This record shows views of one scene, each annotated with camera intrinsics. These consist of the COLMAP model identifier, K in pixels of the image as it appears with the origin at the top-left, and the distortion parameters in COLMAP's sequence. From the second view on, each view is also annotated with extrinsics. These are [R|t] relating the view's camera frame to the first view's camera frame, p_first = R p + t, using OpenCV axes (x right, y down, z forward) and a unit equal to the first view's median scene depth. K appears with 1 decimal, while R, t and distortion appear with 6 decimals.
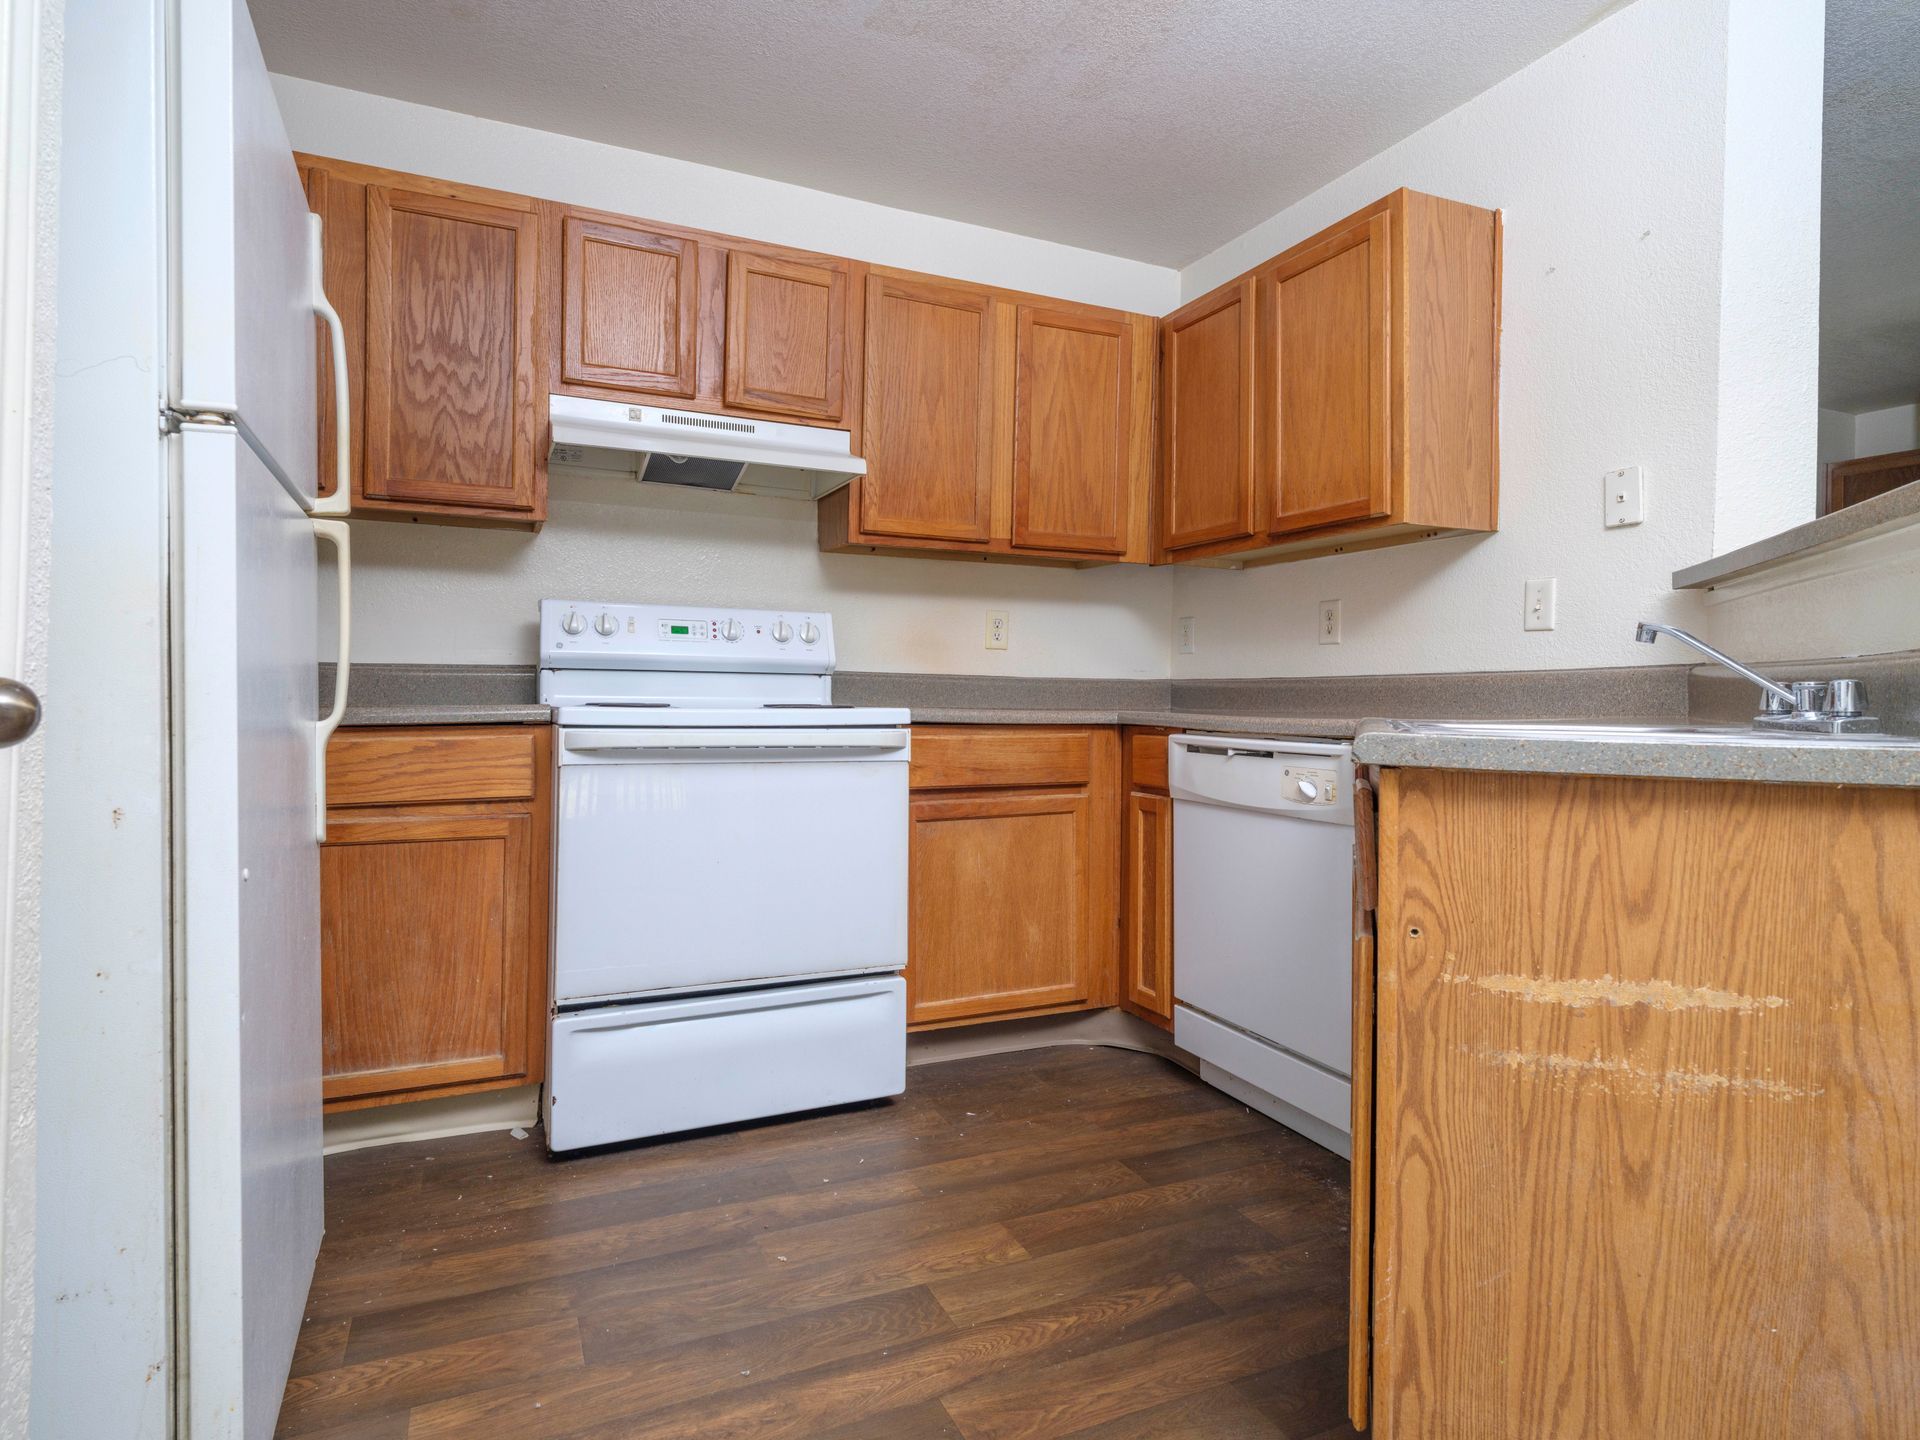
lens RADIAL K [[1057.3, 0, 959.0], [0, 1057.3, 709.1], [0, 0, 1]] dist [0.001212, -0.001852]
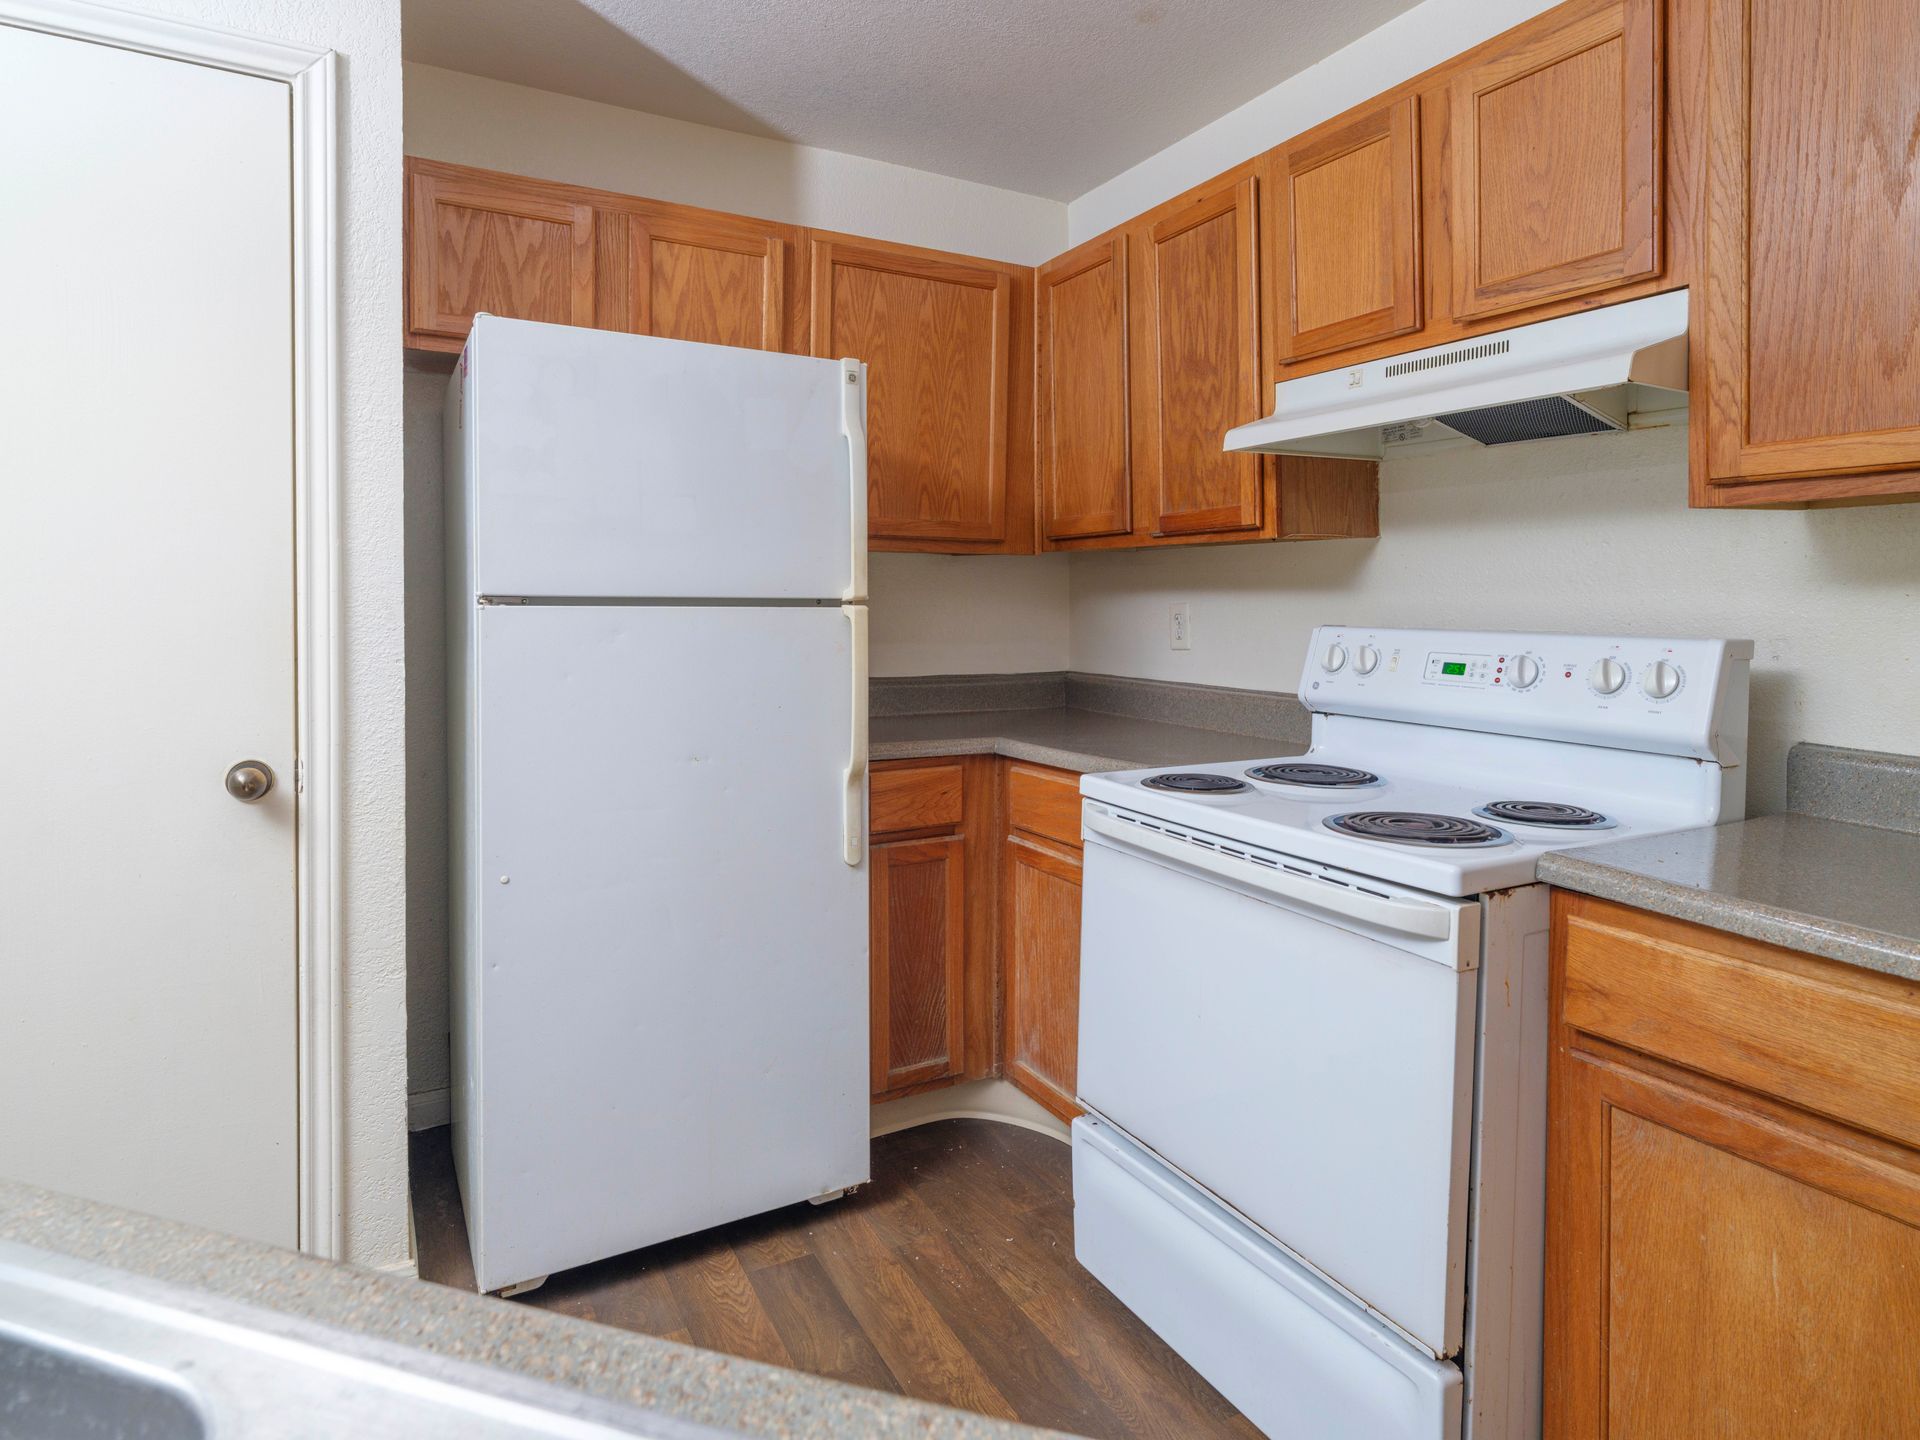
lens RADIAL K [[1075.2, 0, 948.3], [0, 1075.2, 637.4], [0, 0, 1]] dist [0.000898, -0.003709]
pose [[0.054531, 0.023941, -0.998225, 0.404931], [-0.016052, 0.999604, 0.023097, -0.106206], [0.998383, 0.014764, 0.054893, 0.645041]]
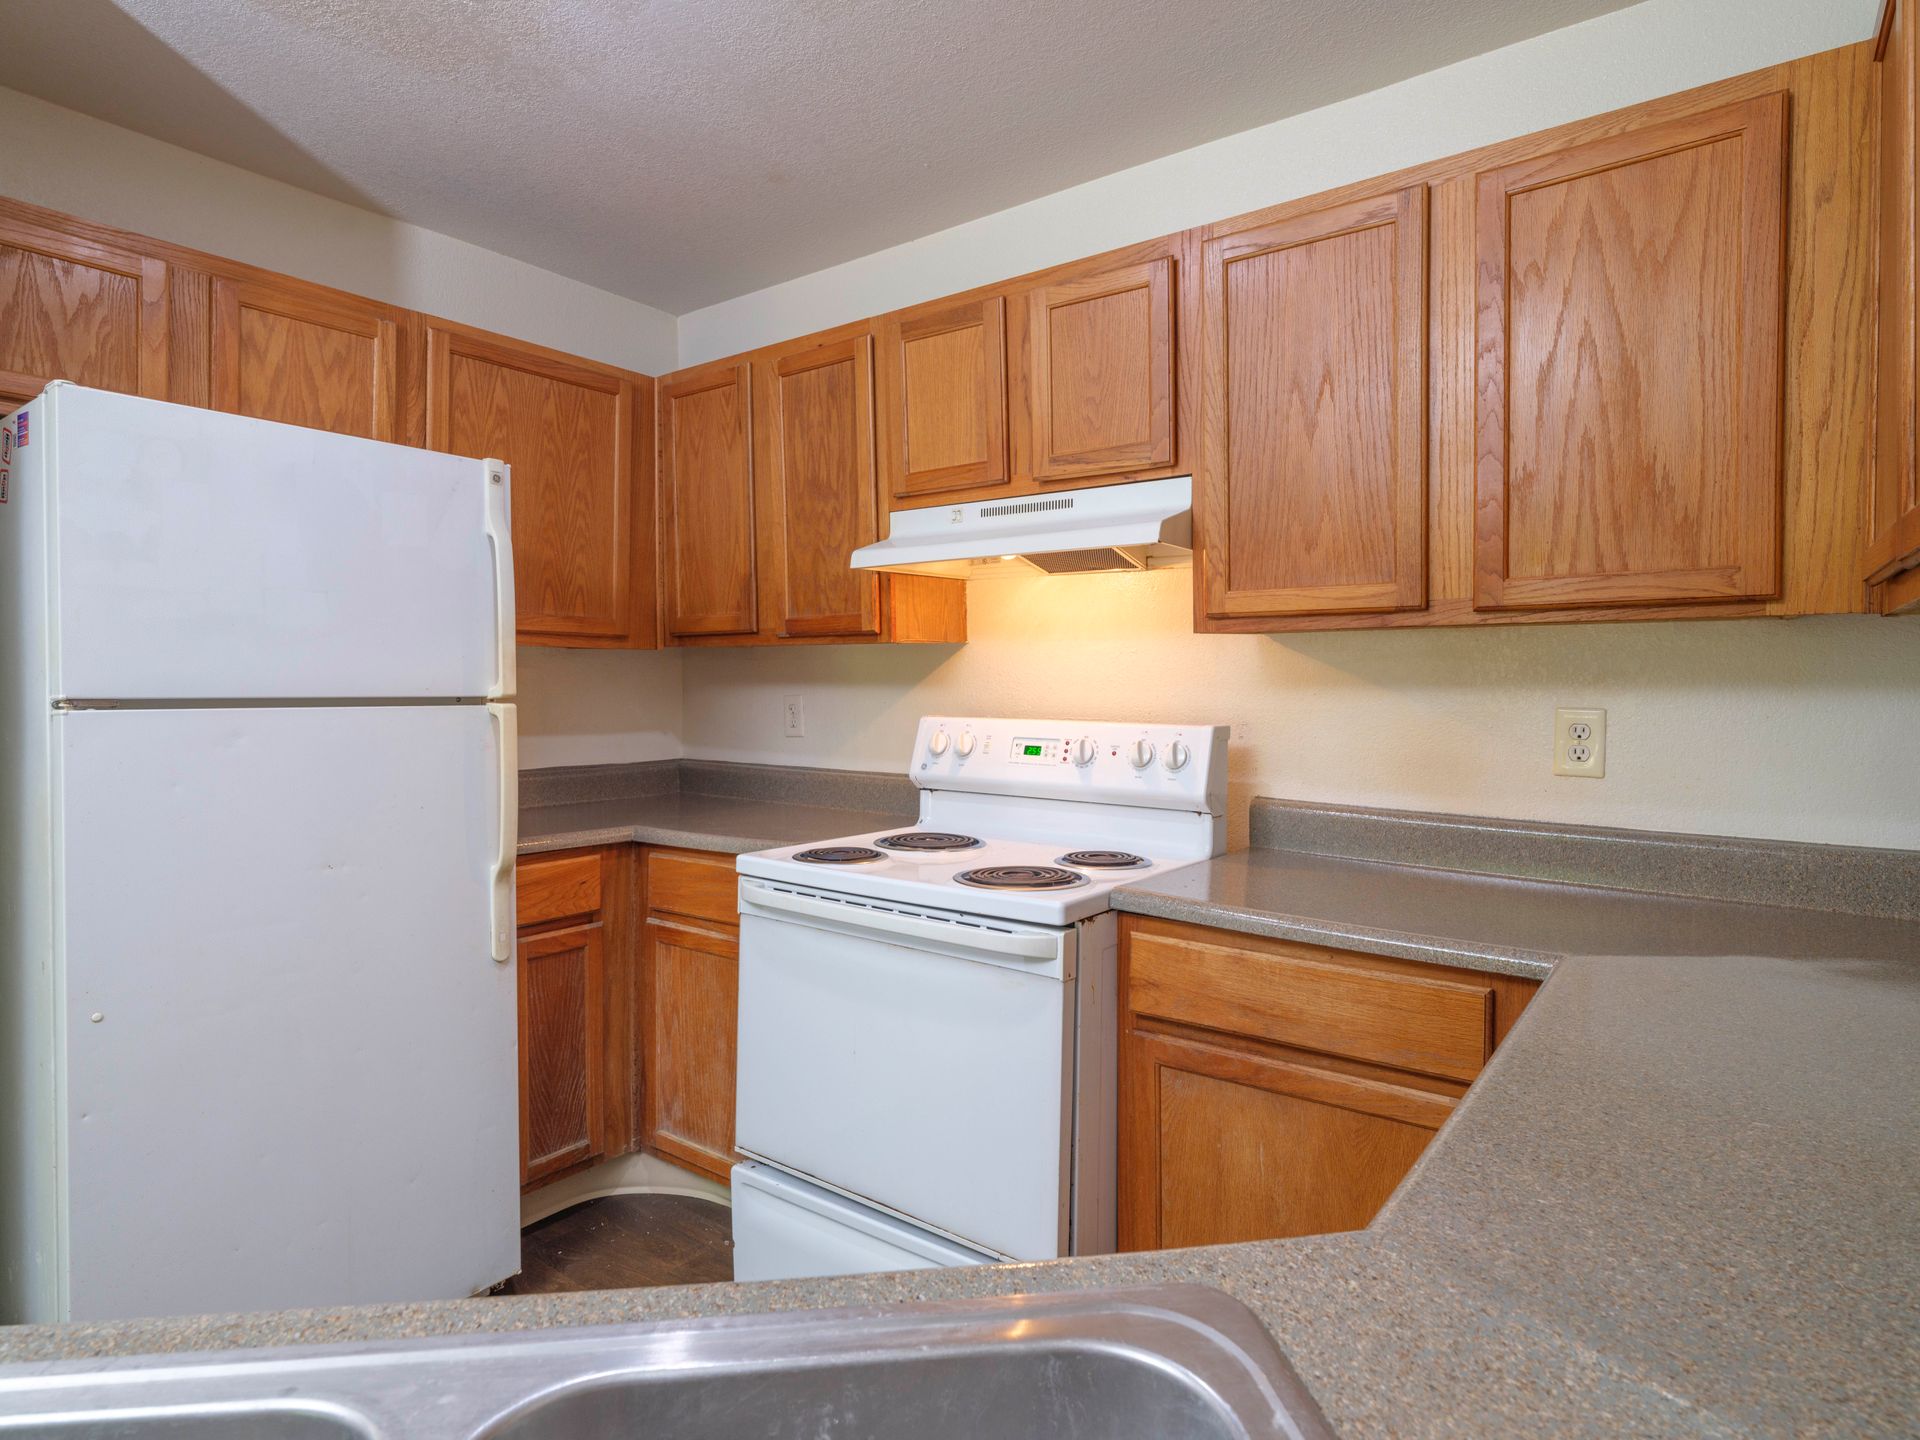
lens RADIAL K [[1057.3, 0, 959.0], [0, 1057.3, 709.1], [0, 0, 1]] dist [0.001212, -0.001852]
pose [[0.463331, 0.013755, -0.886079, 0.465818], [-0.009092, 0.999901, 0.010768, -0.117635], [0.886139, 0.003068, 0.463410, 0.556803]]
